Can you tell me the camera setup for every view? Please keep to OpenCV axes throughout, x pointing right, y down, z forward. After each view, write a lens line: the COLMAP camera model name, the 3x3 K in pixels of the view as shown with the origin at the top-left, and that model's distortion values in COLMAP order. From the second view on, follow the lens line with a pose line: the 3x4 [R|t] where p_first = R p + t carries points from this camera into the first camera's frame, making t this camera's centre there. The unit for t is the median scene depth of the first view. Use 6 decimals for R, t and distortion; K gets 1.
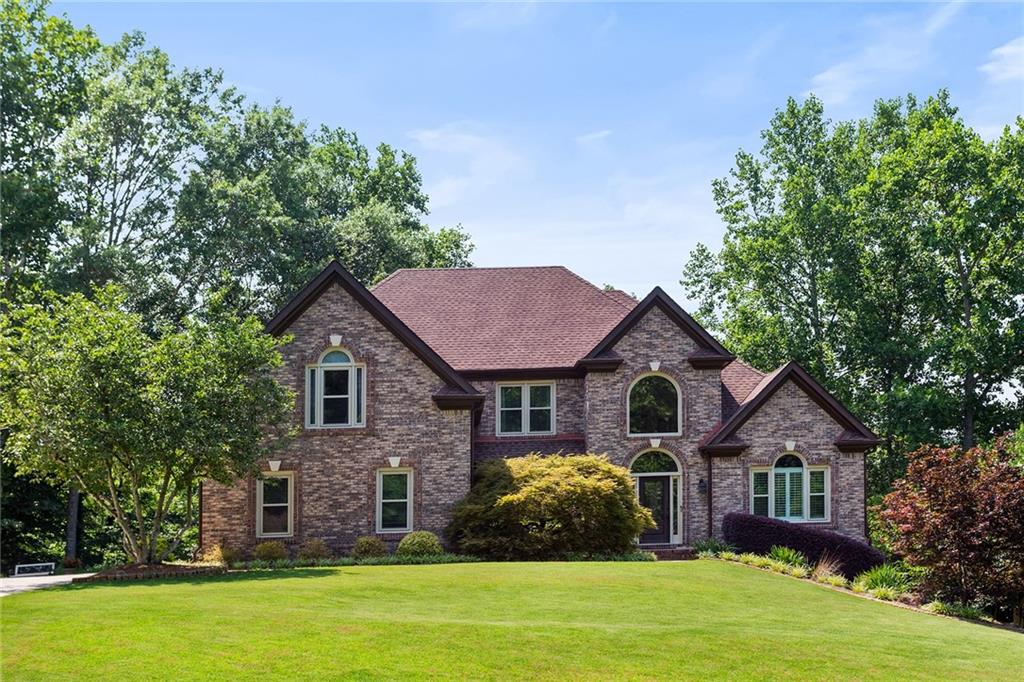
lens RADIAL K [[876.8, 0, 512.0], [0, 876.8, 341.0], [0, 0, 1]] dist [-0.006064, 0.000184]
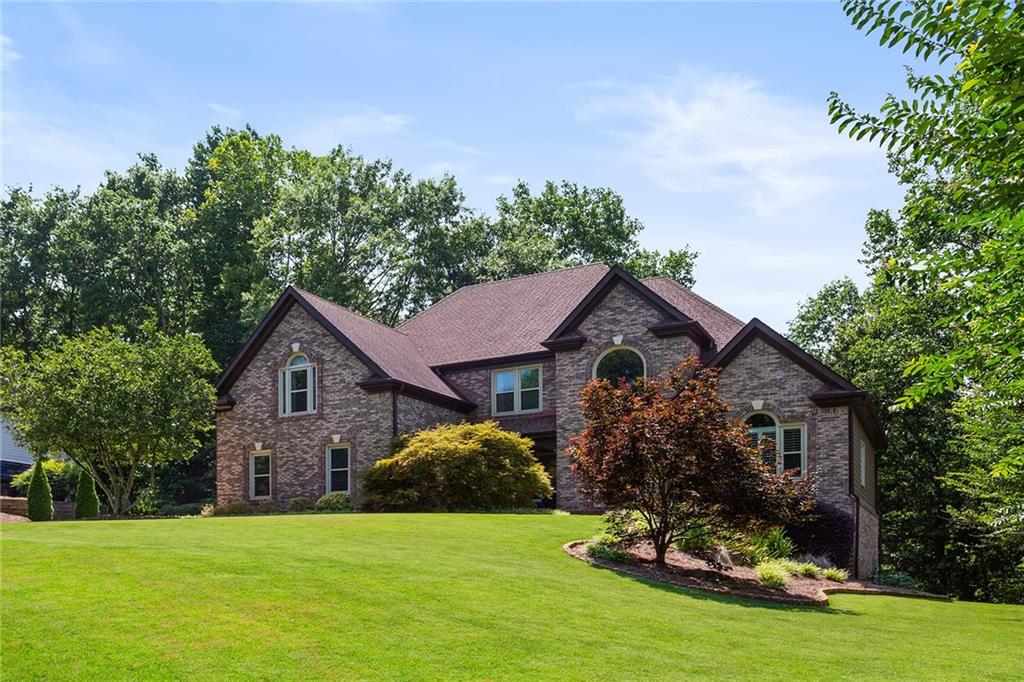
lens RADIAL K [[714.2, 0, 511.9], [0, 714.2, 391.0], [0, 0, 1]] dist [-0.006597, -0.001039]
pose [[0.883319, -0.086875, -0.460651, 0.442380], [0.103746, 0.994539, 0.011376, 0.066818], [0.457147, -0.057839, 0.887508, 0.169526]]
